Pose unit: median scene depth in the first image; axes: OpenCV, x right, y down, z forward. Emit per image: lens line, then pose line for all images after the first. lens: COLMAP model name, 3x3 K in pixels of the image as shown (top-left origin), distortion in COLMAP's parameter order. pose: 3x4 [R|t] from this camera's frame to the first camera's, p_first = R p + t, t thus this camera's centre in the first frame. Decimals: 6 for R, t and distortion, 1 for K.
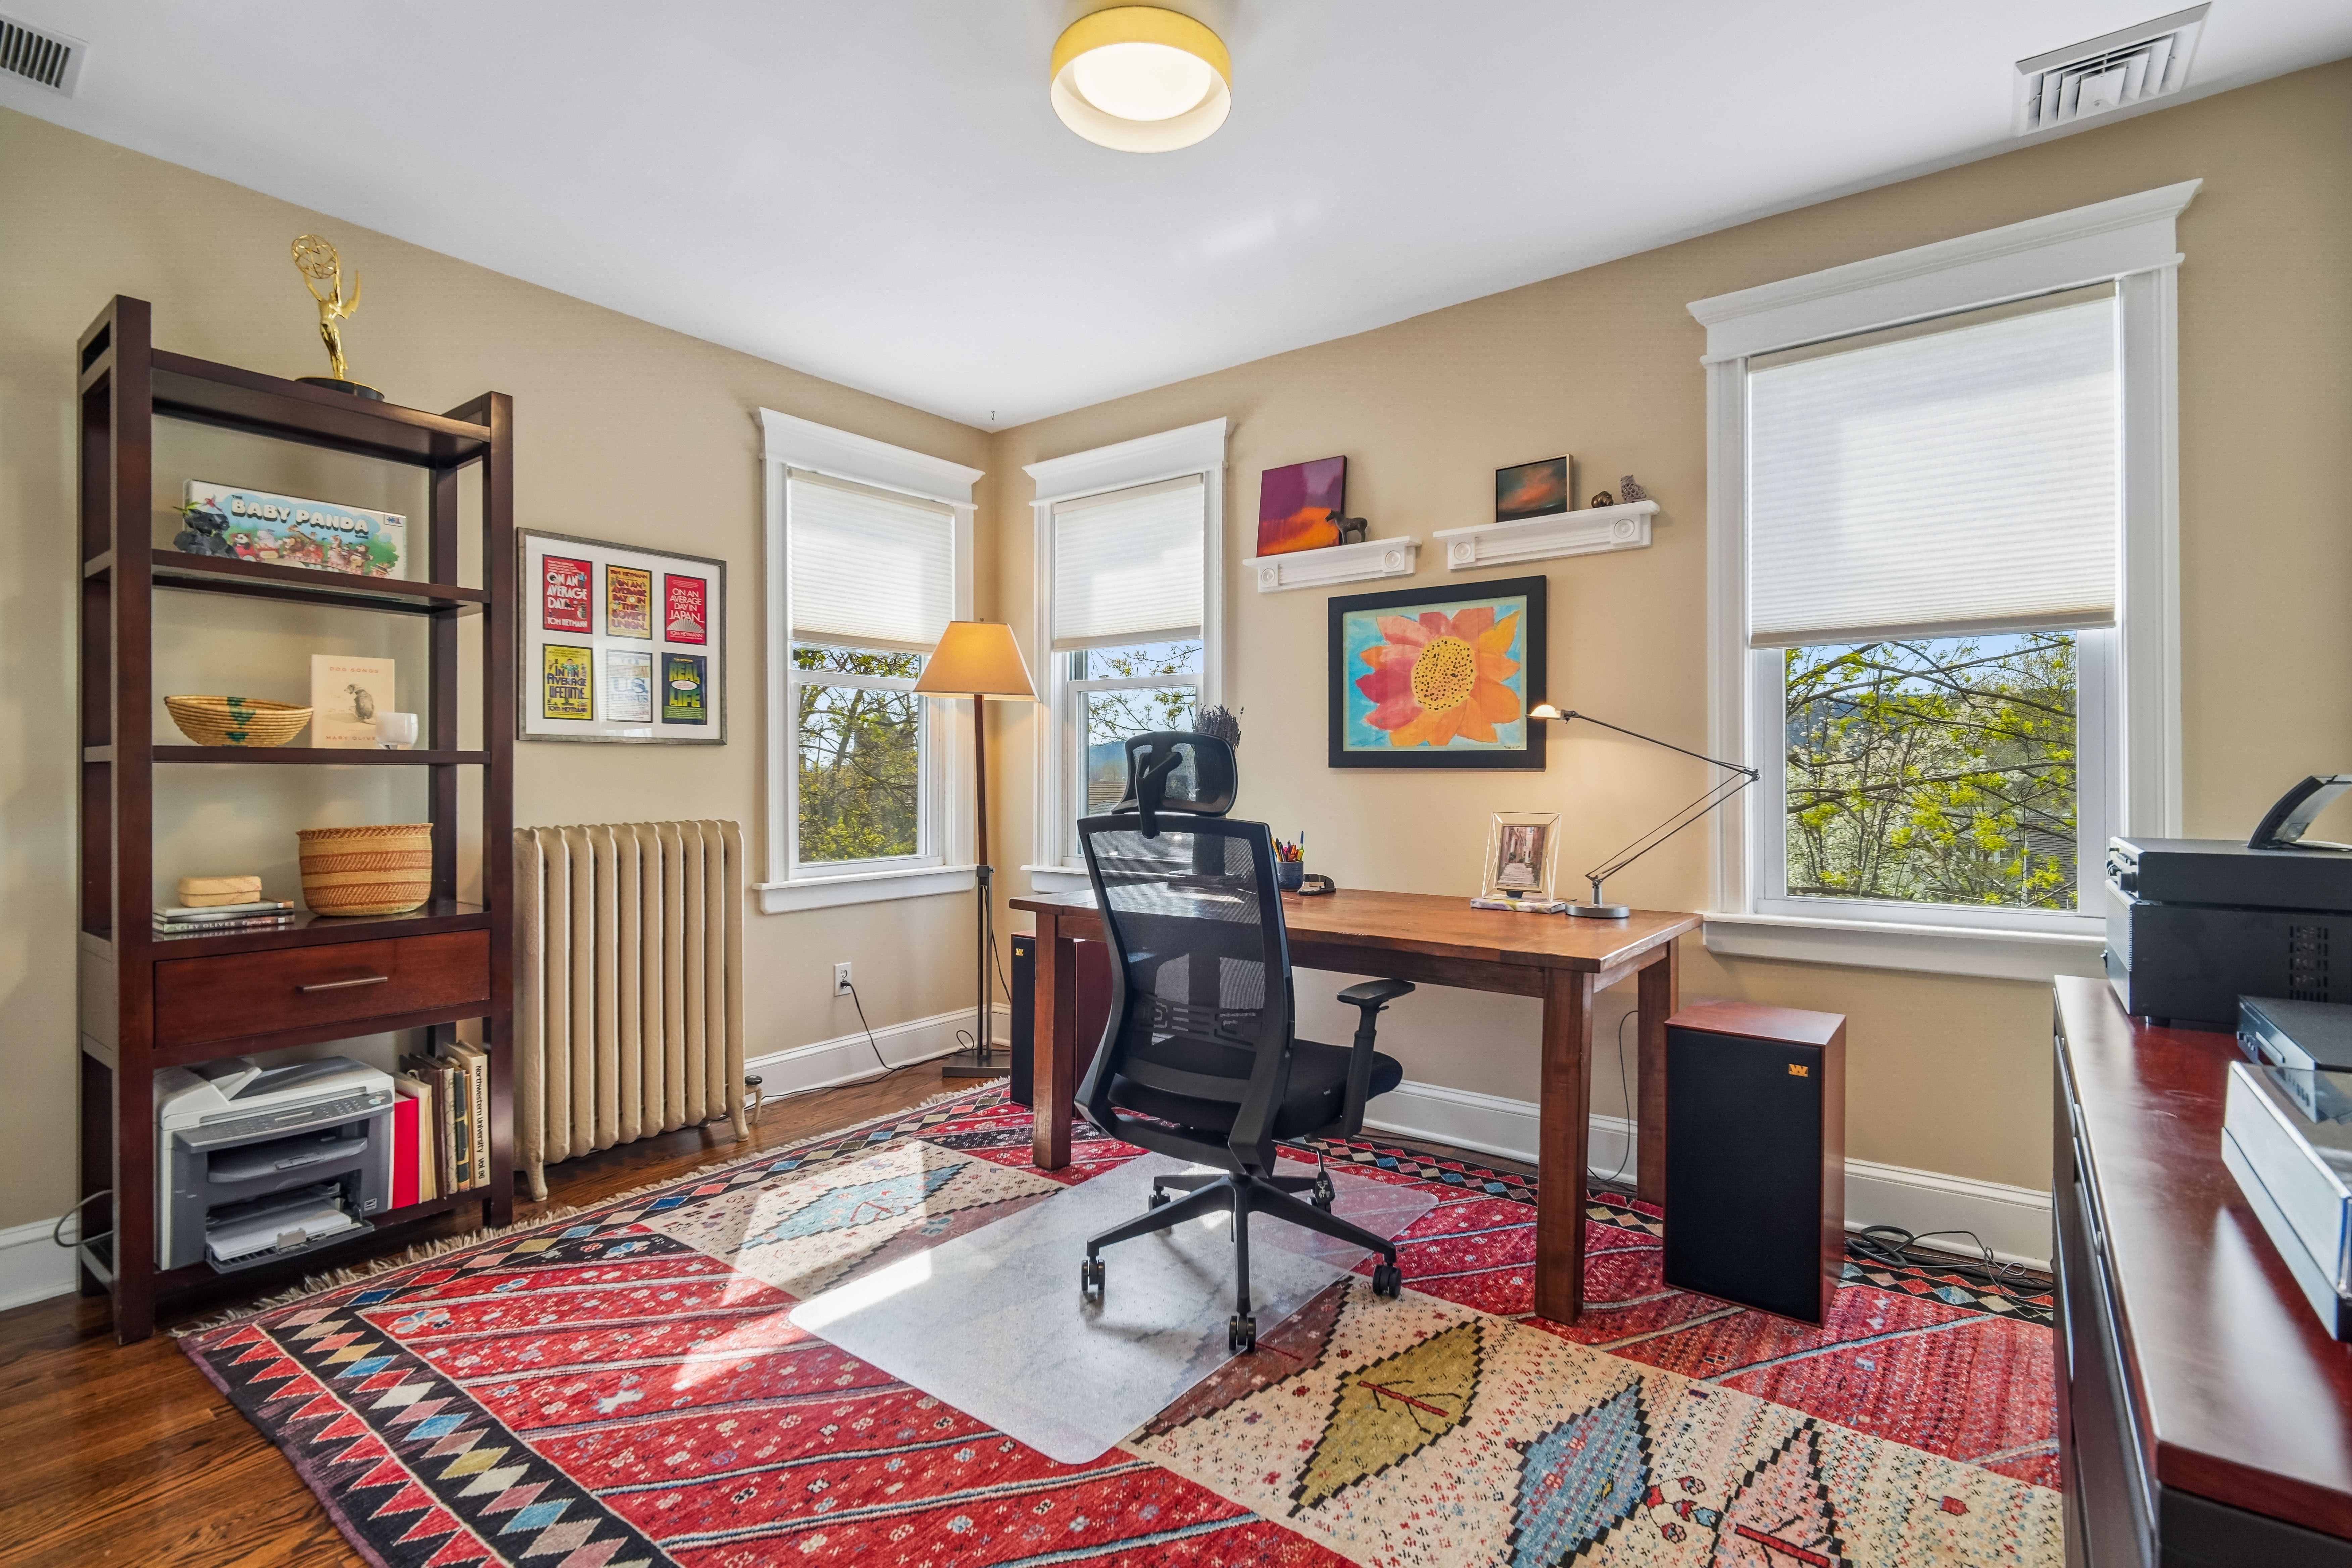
lens RADIAL K [[1108.6, 0, 1181.4], [0, 1108.6, 796.6], [0, 0, 1]] dist [0.004912, -0.009927]
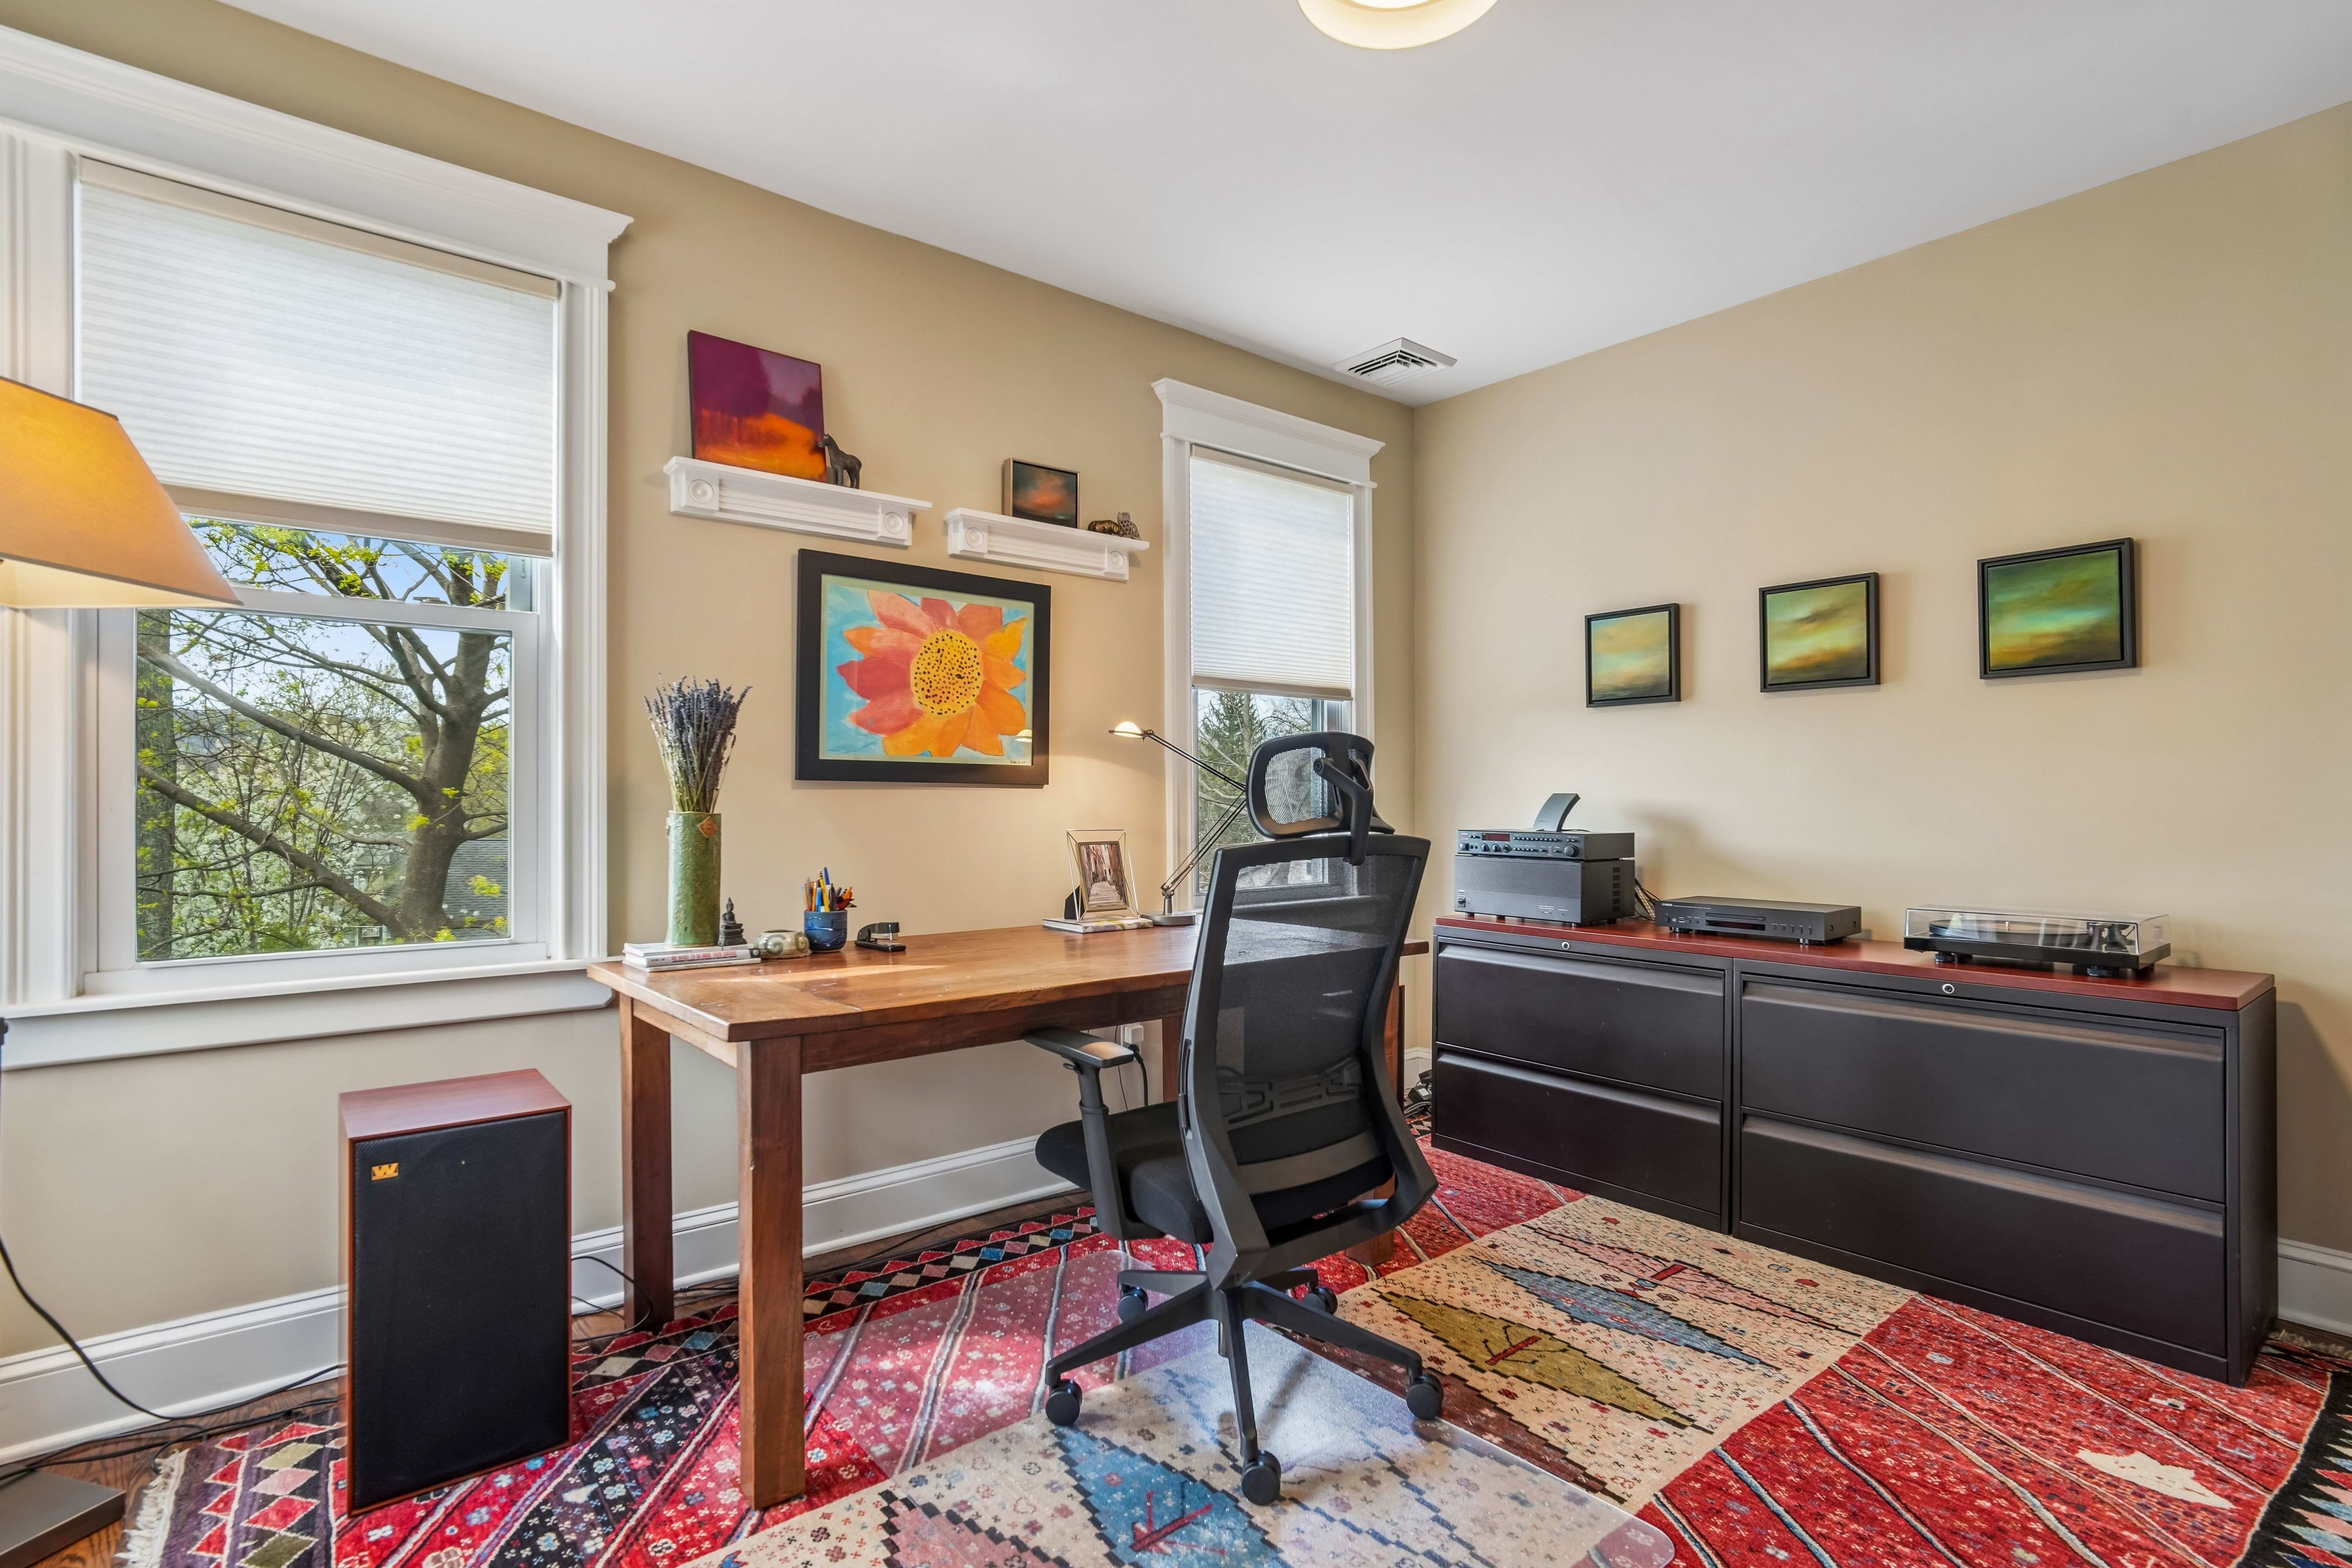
lens RADIAL K [[1132.0, 0, 1164.7], [0, 1132.0, 815.0], [0, 0, 1]] dist [-0.012448, -0.000616]
pose [[0.224896, -0.009773, 0.974334, -0.609849], [0.018751, 0.999808, 0.005700, -0.003212], [-0.974202, 0.016988, 0.225036, 0.675765]]
